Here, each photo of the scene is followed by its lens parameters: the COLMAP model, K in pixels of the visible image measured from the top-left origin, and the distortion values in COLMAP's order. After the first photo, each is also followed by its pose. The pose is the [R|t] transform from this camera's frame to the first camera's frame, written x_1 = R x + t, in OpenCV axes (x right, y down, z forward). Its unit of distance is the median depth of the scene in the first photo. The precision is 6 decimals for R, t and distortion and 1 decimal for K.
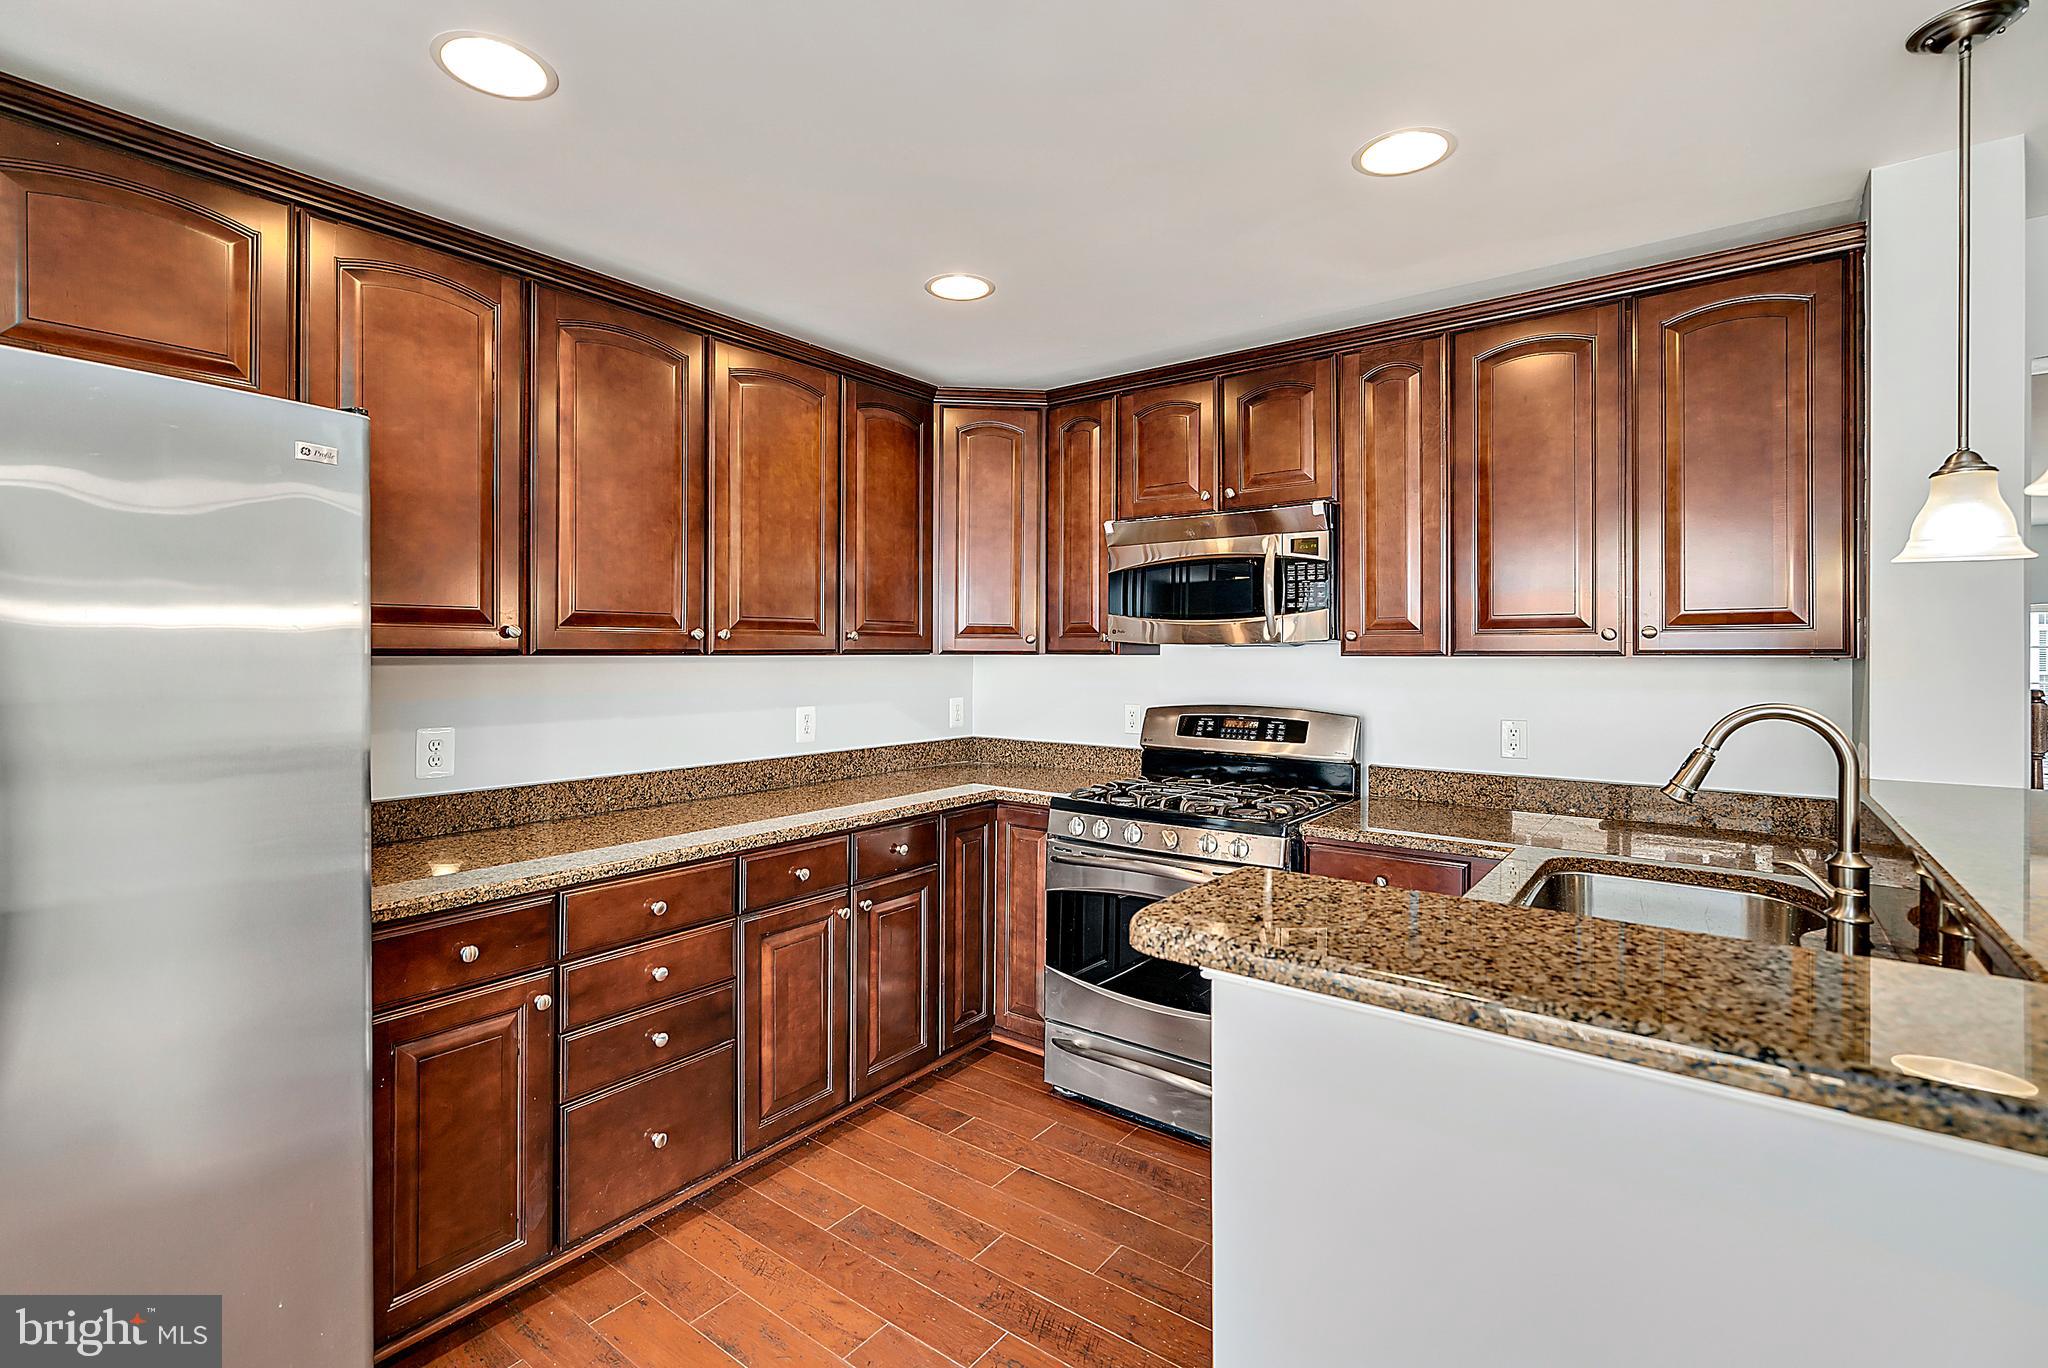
lens RADIAL K [[944.9, 0, 1014.1], [0, 944.9, 643.3], [0, 0, 1]] dist [-0.001277, 0.000304]
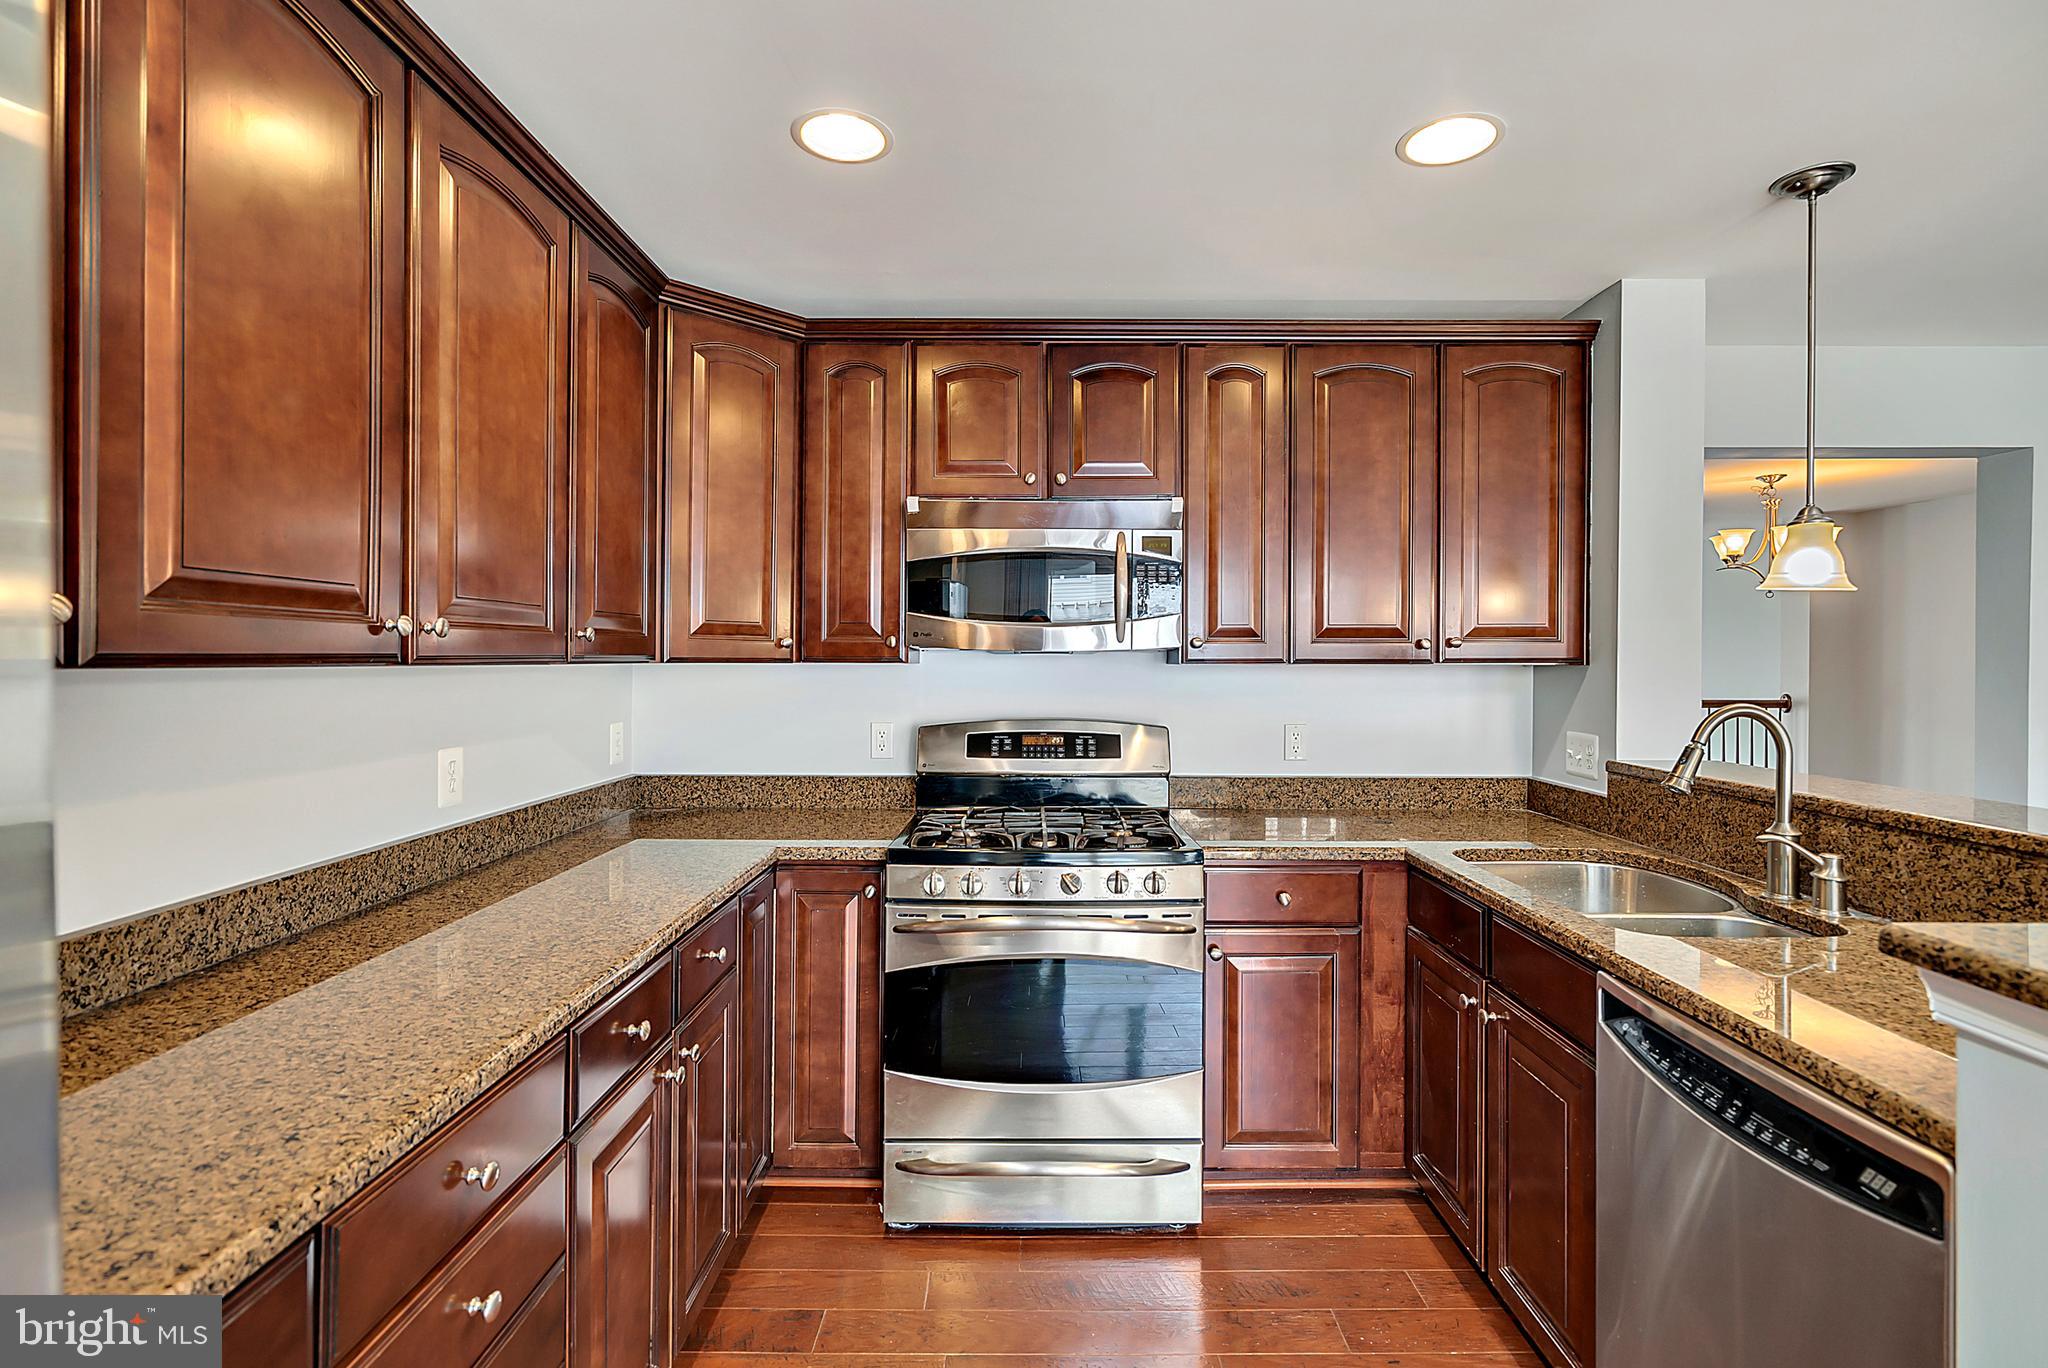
lens RADIAL K [[948.3, 0, 1036.5], [0, 948.3, 661.3], [0, 0, 1]] dist [-0.002007, -0.000261]
pose [[0.792588, -0.000488, 0.609757, -0.359080], [-0.006454, 0.999937, 0.009189, 0.002873], [-0.609723, -0.011218, 0.792535, 0.343484]]
